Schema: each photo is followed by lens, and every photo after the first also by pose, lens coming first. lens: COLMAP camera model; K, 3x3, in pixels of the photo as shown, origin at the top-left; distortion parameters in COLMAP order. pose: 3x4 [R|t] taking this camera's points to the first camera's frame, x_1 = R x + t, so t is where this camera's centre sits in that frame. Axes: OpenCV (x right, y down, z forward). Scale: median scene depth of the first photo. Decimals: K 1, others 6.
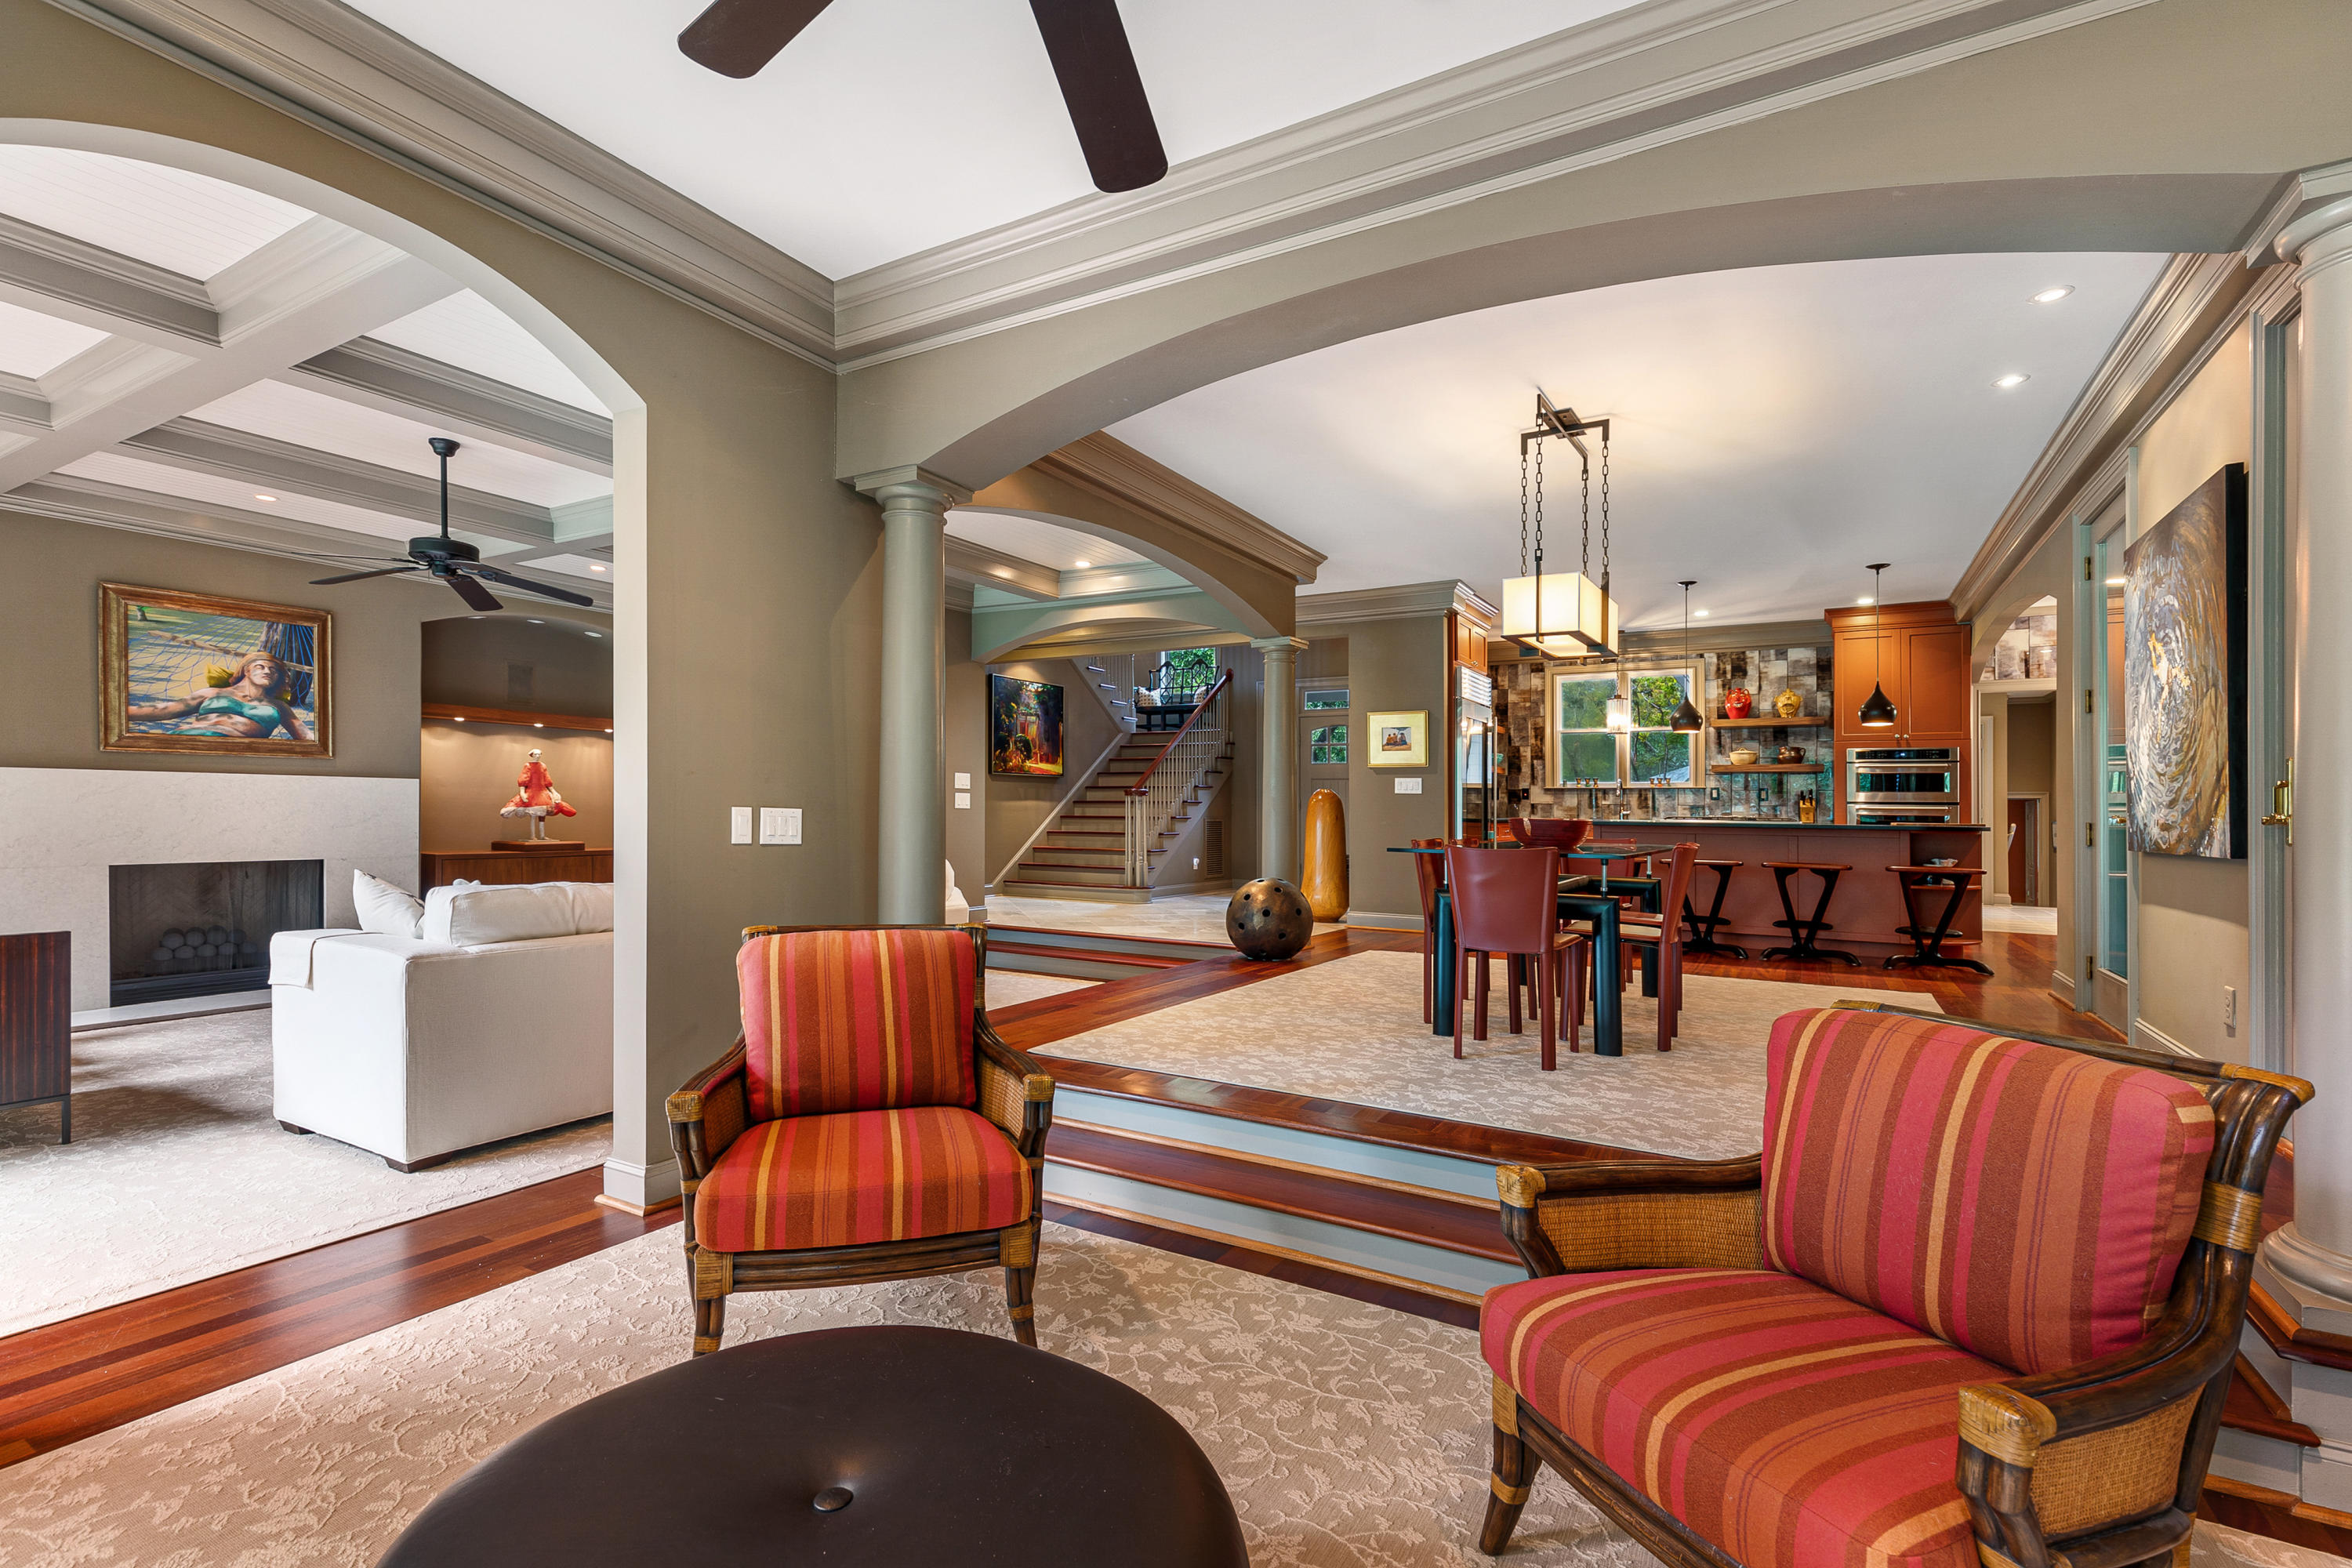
lens RADIAL K [[1065.9, 0, 1142.3], [0, 1065.9, 777.5], [0, 0, 1]] dist [0.009792, -0.001712]
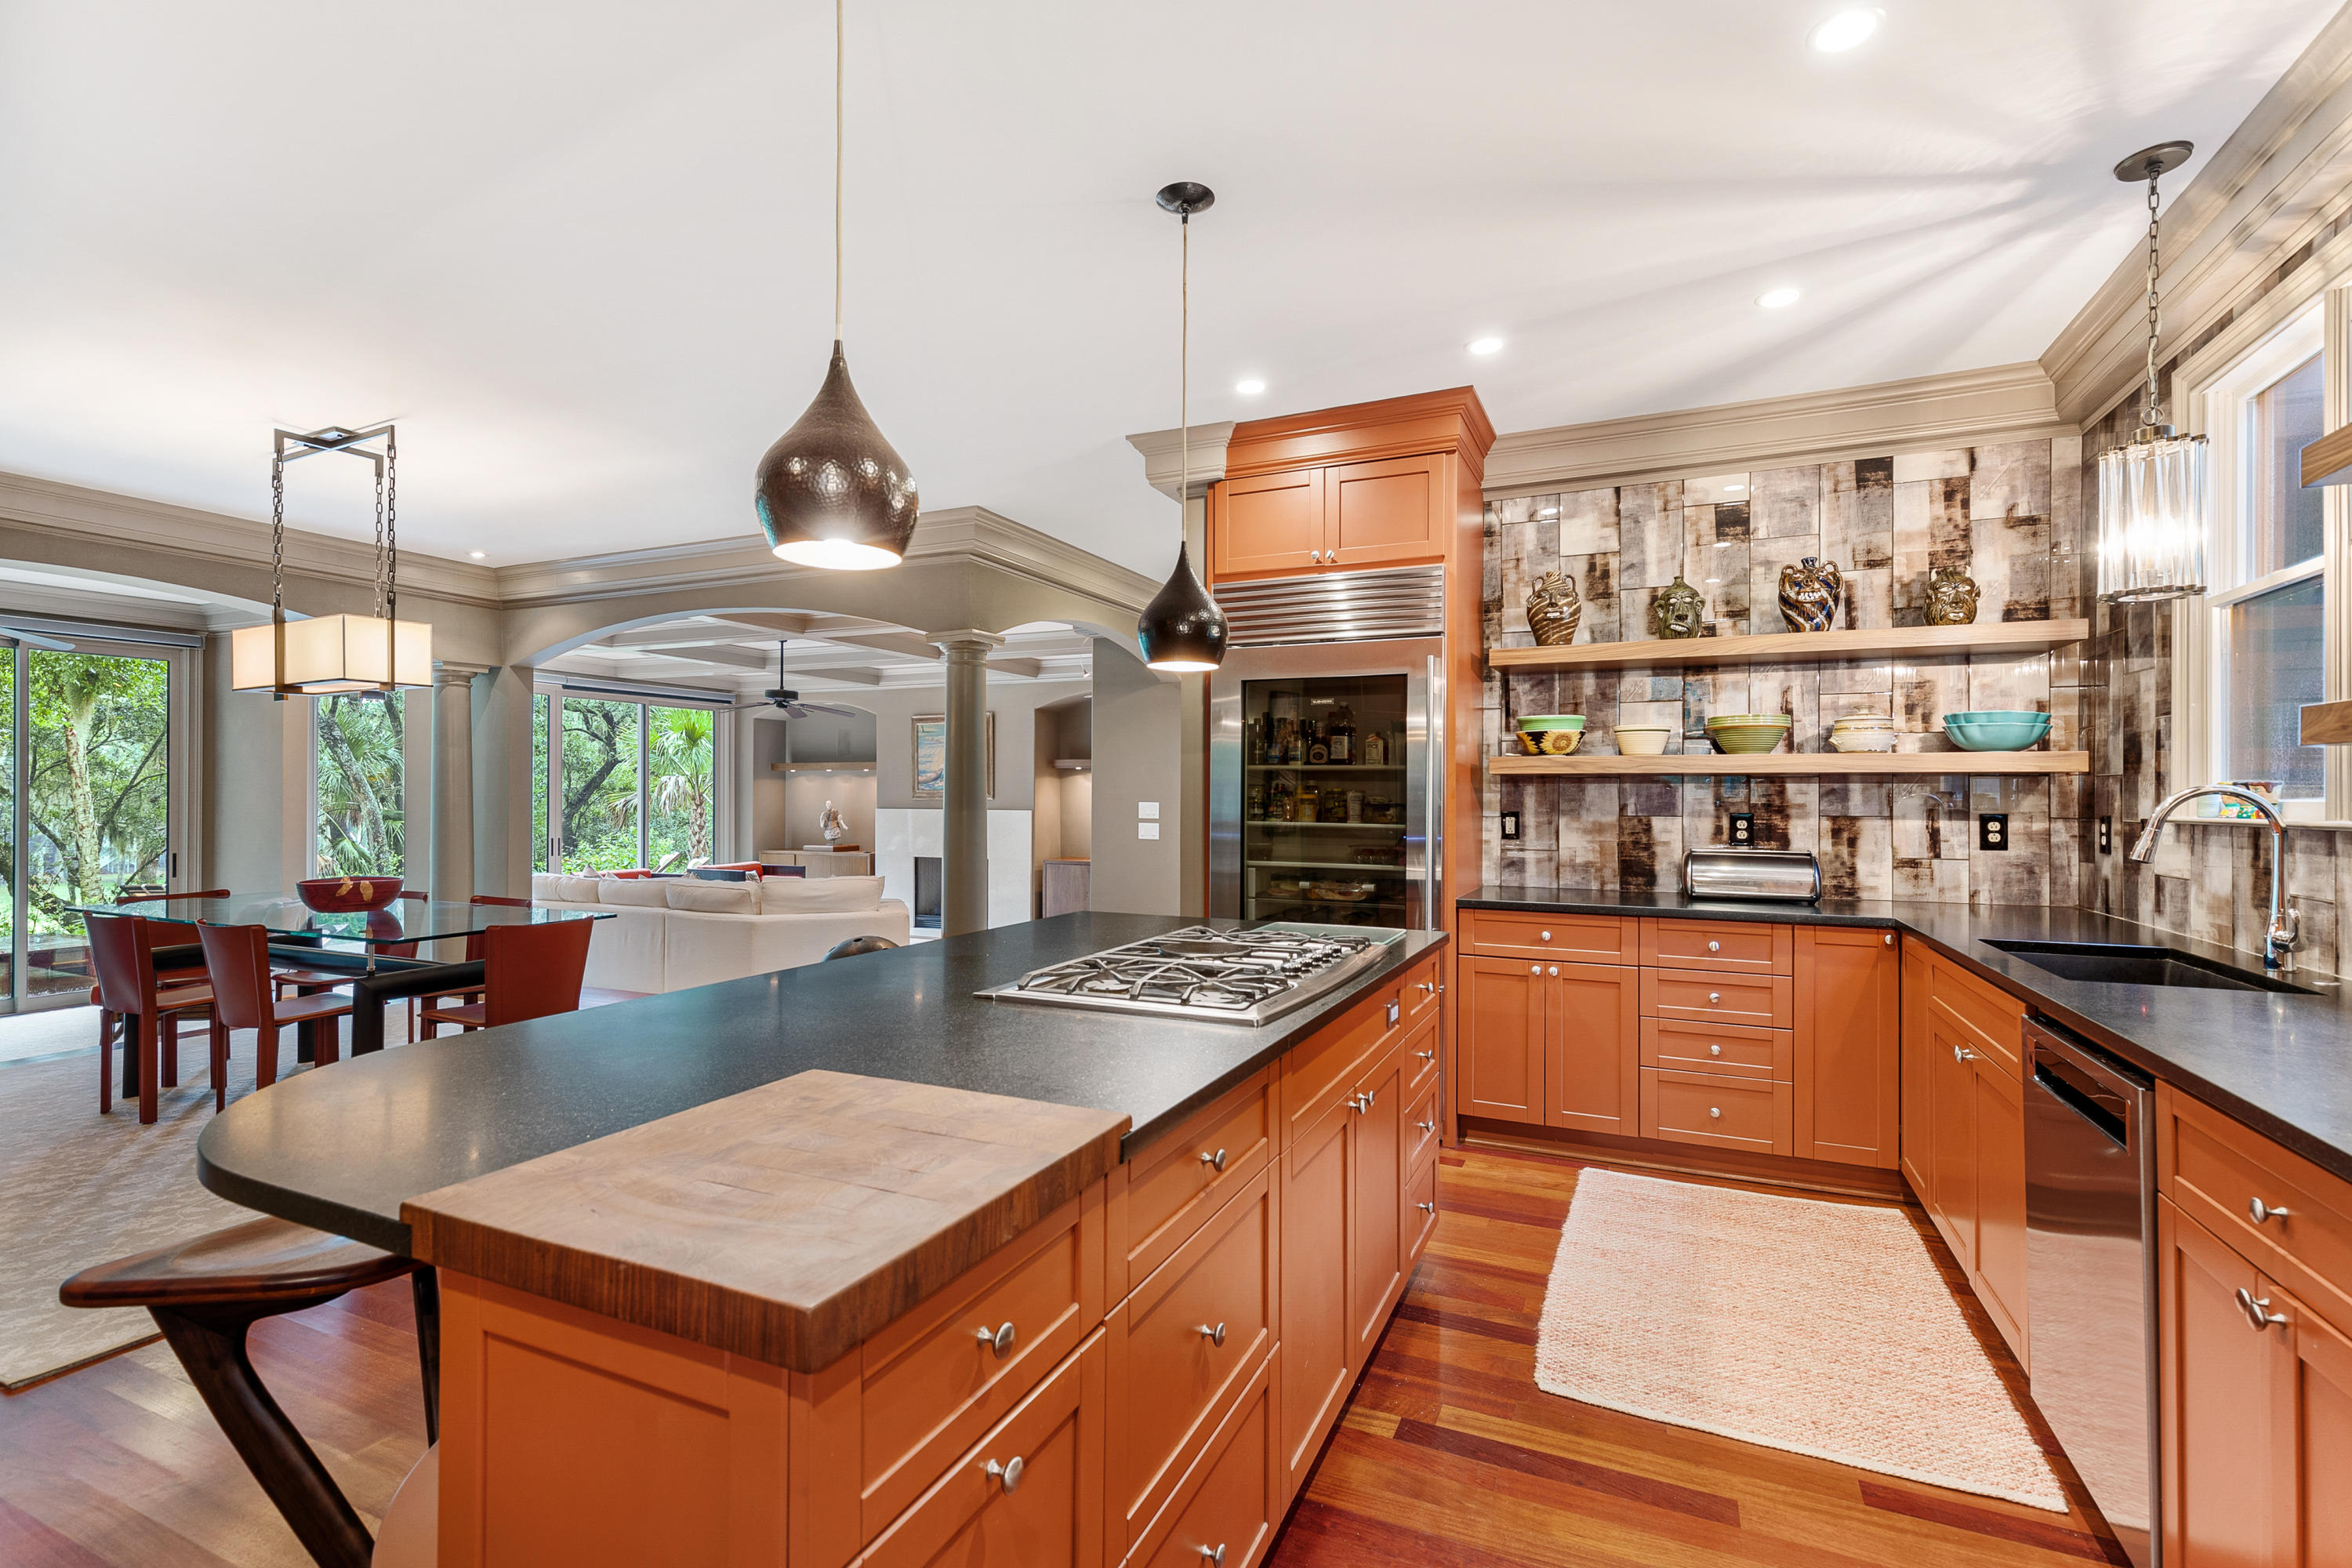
lens RADIAL K [[1065.9, 0, 1164.9], [0, 1065.9, 774.6], [0, 0, 1]] dist [0.009792, -0.001712]
pose [[0.116747, -0.031177, -0.992672, 0.691061], [0.029911, 0.999164, -0.027863, -0.001503], [0.992711, -0.026439, 0.117582, 0.799147]]
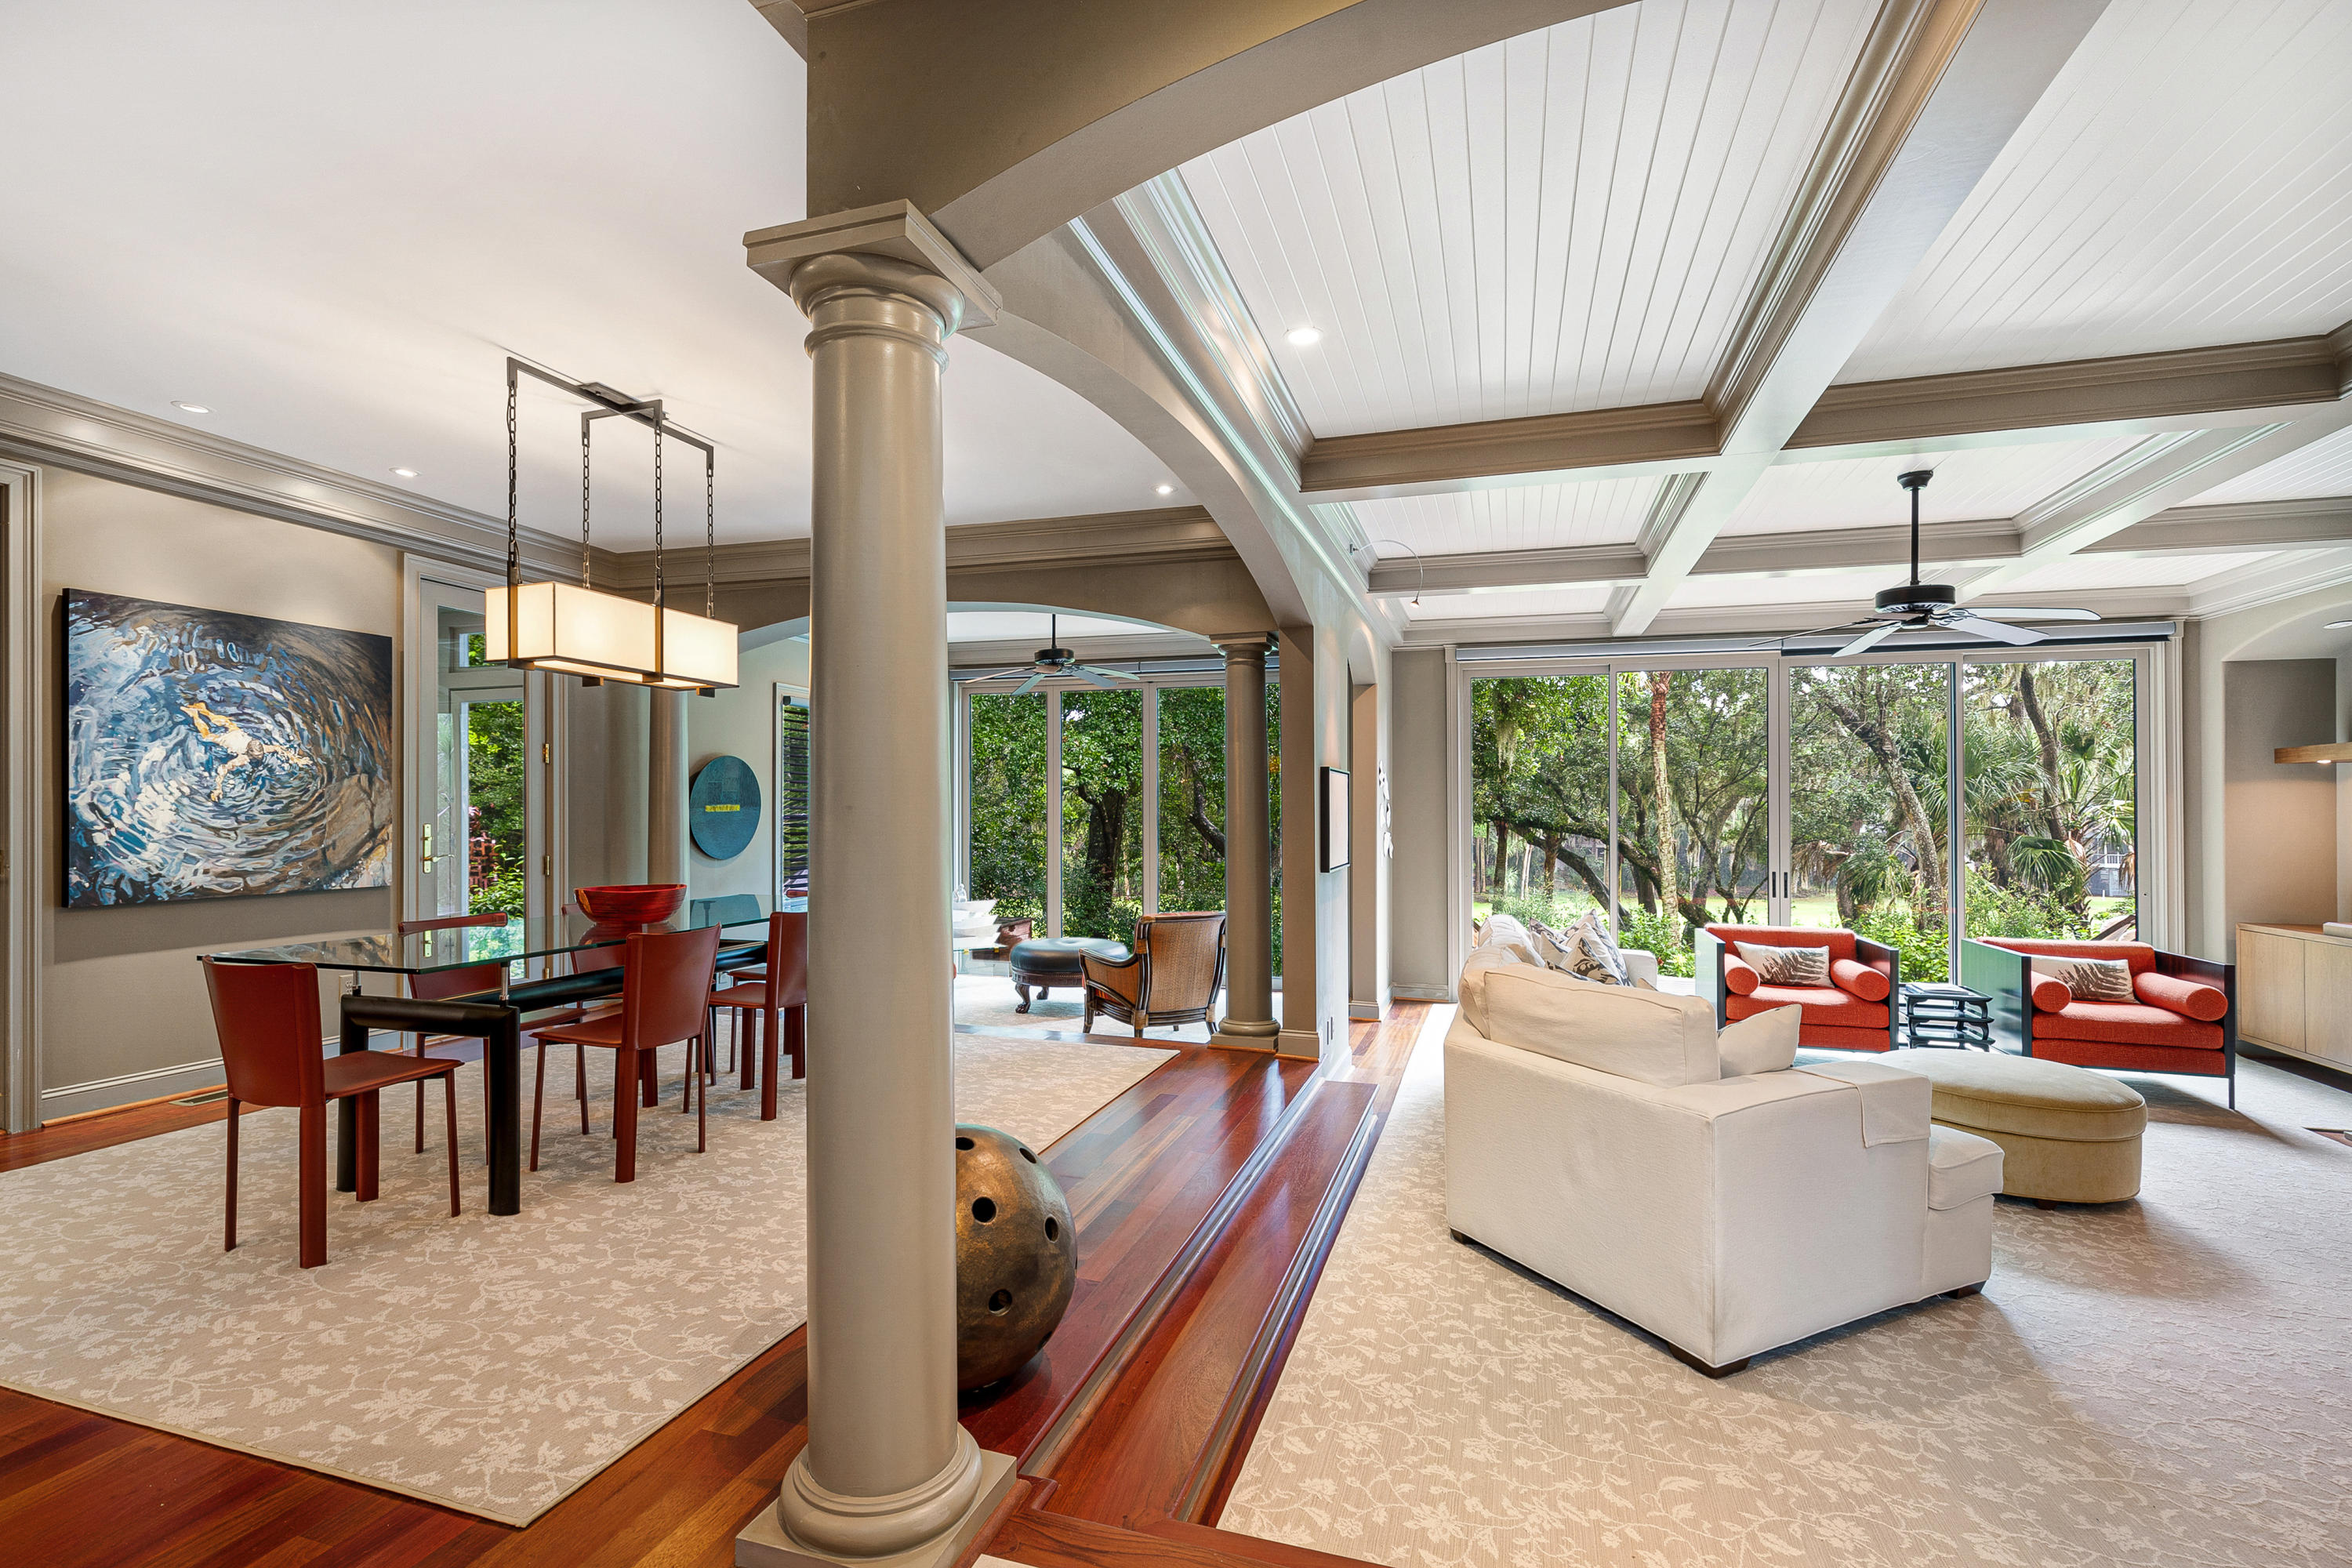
lens RADIAL K [[1065.9, 0, 1167.1], [0, 1065.9, 807.5], [0, 0, 1]] dist [0.009792, -0.001712]
pose [[-0.969931, -0.020949, -0.242478, 0.090013], [-0.012557, 0.999269, -0.036102, 0.001393], [0.243057, -0.031971, -0.969485, 0.949644]]
